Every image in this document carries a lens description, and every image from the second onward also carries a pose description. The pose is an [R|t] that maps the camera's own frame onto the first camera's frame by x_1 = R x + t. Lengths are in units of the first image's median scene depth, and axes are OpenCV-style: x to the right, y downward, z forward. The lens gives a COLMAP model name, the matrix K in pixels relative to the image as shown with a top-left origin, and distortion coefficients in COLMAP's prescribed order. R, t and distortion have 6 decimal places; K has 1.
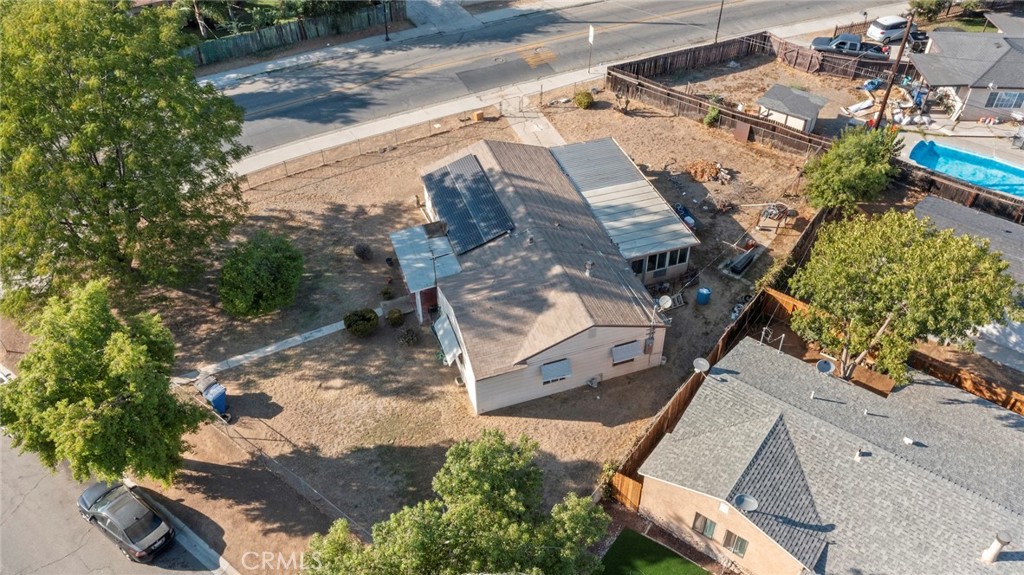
lens RADIAL K [[809.1, 0, 514.5], [0, 809.1, 283.4], [0, 0, 1]] dist [-0.008704, -0.004060]
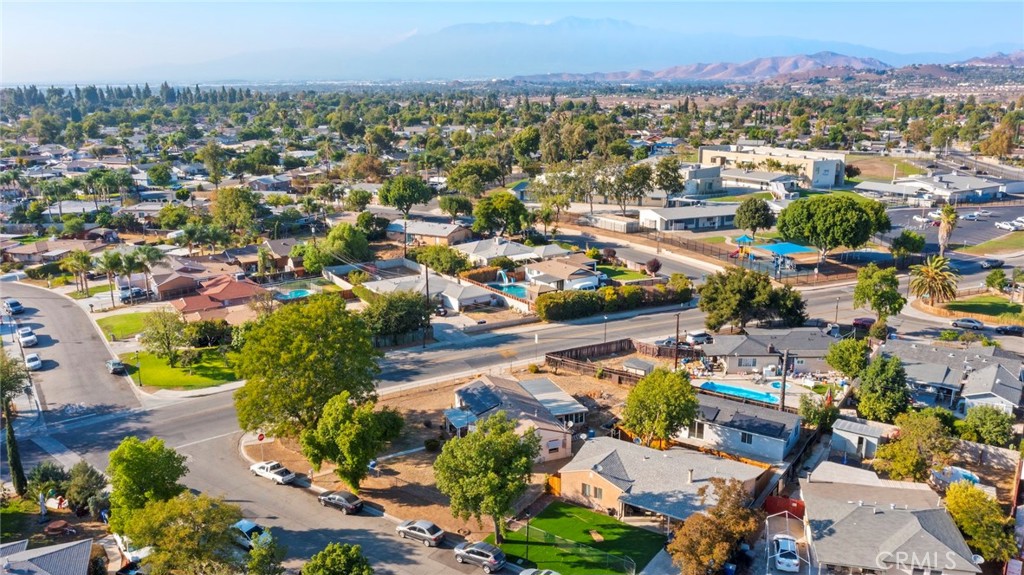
lens RADIAL K [[809.1, 0, 513.3], [0, 809.1, 284.8], [0, 0, 1]] dist [-0.008704, -0.004060]
pose [[0.998744, -0.008284, 0.049420, -0.058229], [0.029629, 0.892992, -0.449097, 0.480489], [-0.040411, 0.449997, 0.892115, -0.836733]]
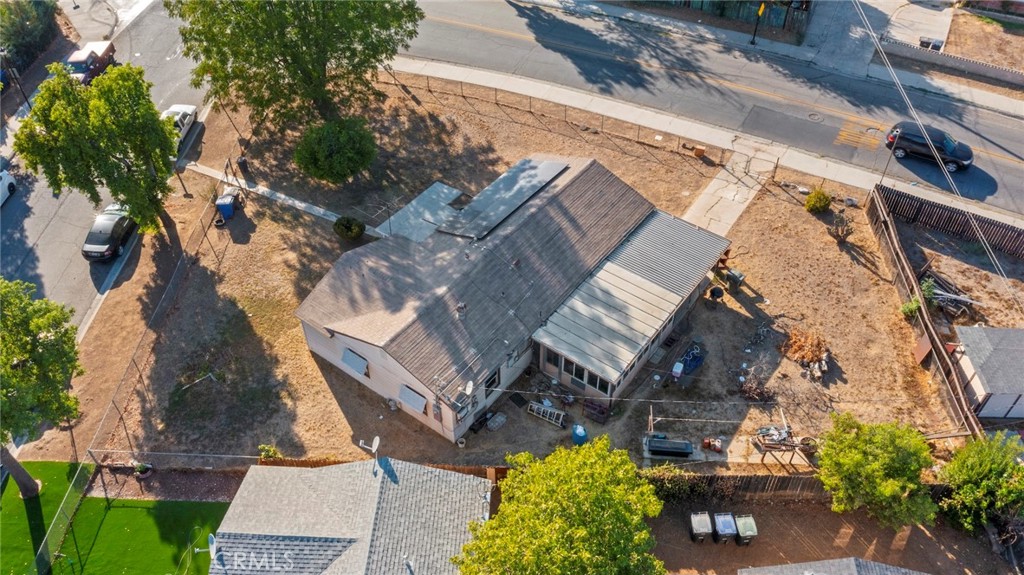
lens RADIAL K [[809.1, 0, 506.9], [0, 809.1, 287.4], [0, 0, 1]] dist [-0.008704, -0.004060]
pose [[0.563514, 0.588548, -0.579710, 0.457516], [-0.542797, 0.792786, 0.277240, -0.230530], [0.622755, 0.158436, 0.766208, 0.227632]]
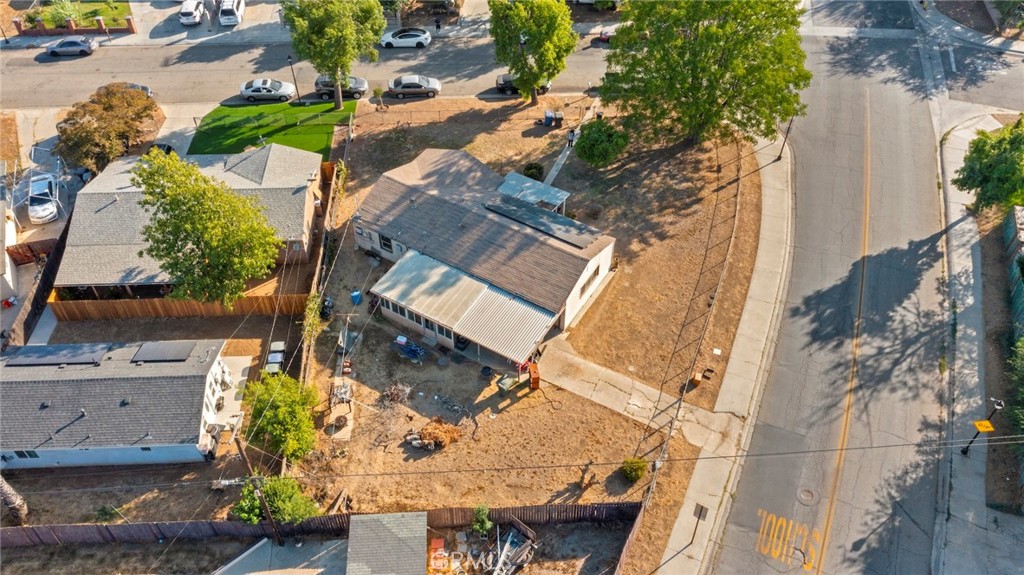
lens RADIAL K [[809.1, 0, 508.1], [0, 809.1, 282.3], [0, 0, 1]] dist [-0.008704, -0.004060]
pose [[-0.772450, 0.460610, -0.437218, 0.467249], [-0.411301, 0.161723, 0.897038, -0.964963], [0.483893, 0.872745, 0.064526, 0.792134]]
